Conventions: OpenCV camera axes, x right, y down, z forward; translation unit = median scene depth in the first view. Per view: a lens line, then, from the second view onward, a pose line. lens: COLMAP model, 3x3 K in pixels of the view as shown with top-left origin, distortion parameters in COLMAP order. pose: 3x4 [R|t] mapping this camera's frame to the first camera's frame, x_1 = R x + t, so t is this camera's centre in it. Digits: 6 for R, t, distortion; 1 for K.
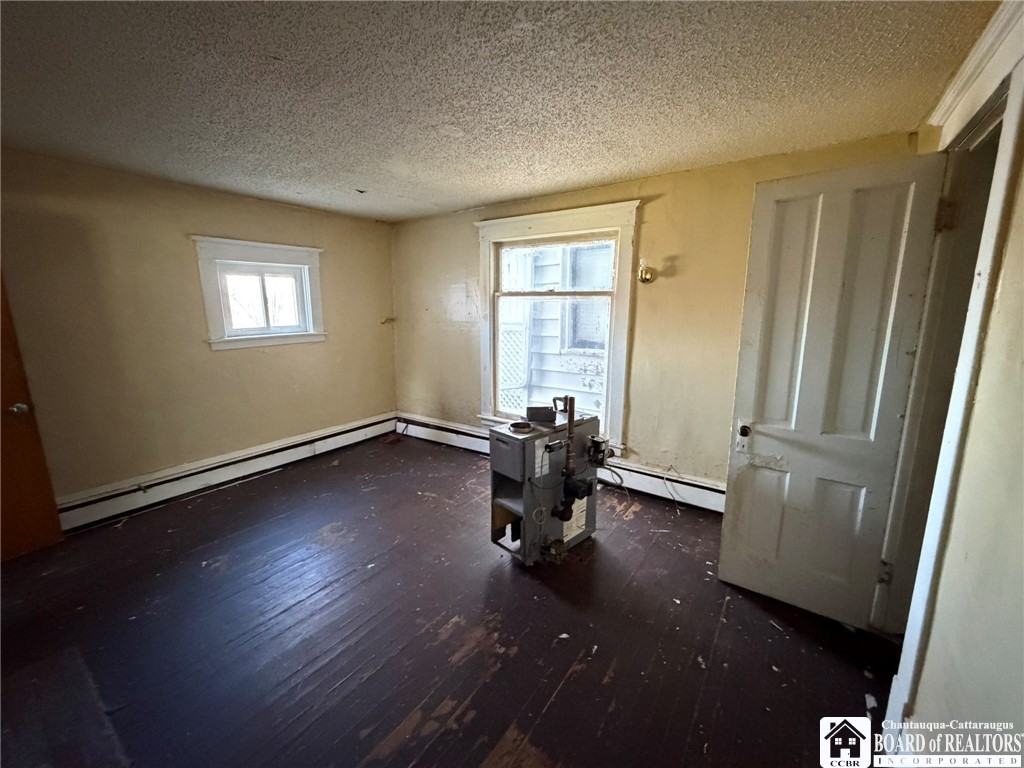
lens RADIAL K [[407.3, 0, 509.5], [0, 407.3, 384.3], [0, 0, 1]] dist [0.000045, 0.000074]
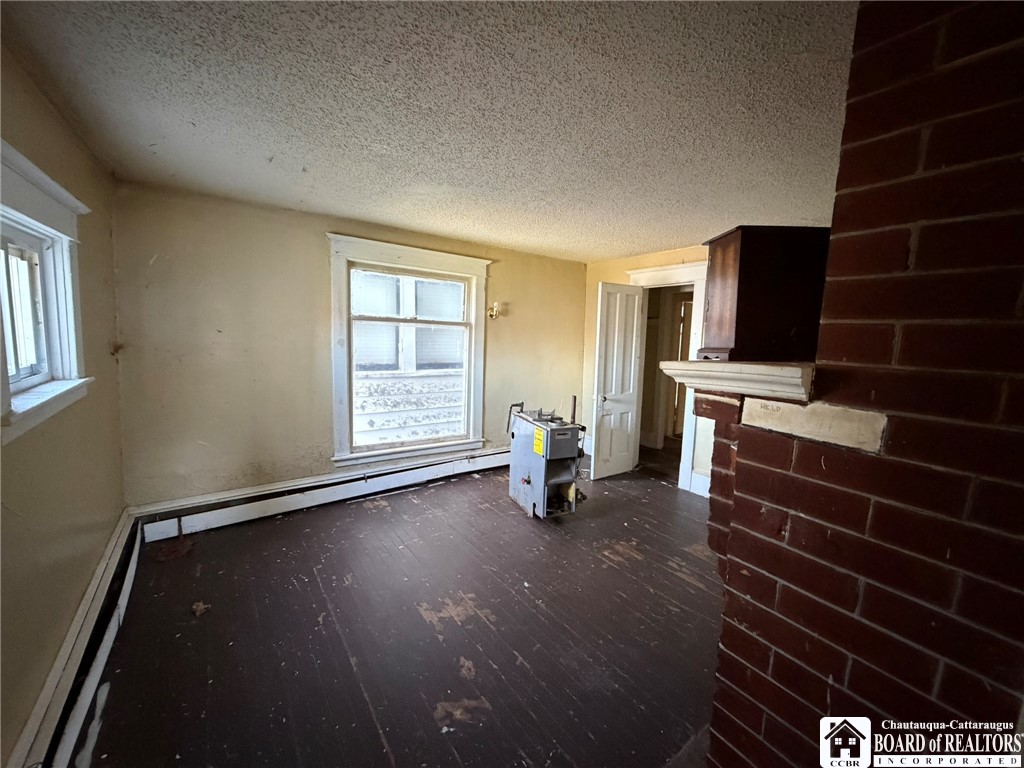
lens RADIAL K [[407.3, 0, 509.5], [0, 407.3, 384.3], [0, 0, 1]] dist [0.000045, 0.000074]
pose [[0.324726, -0.107686, 0.939658, -0.926503], [0.141625, 0.987832, 0.064265, -0.098480], [-0.935145, 0.112210, 0.336026, 0.455841]]
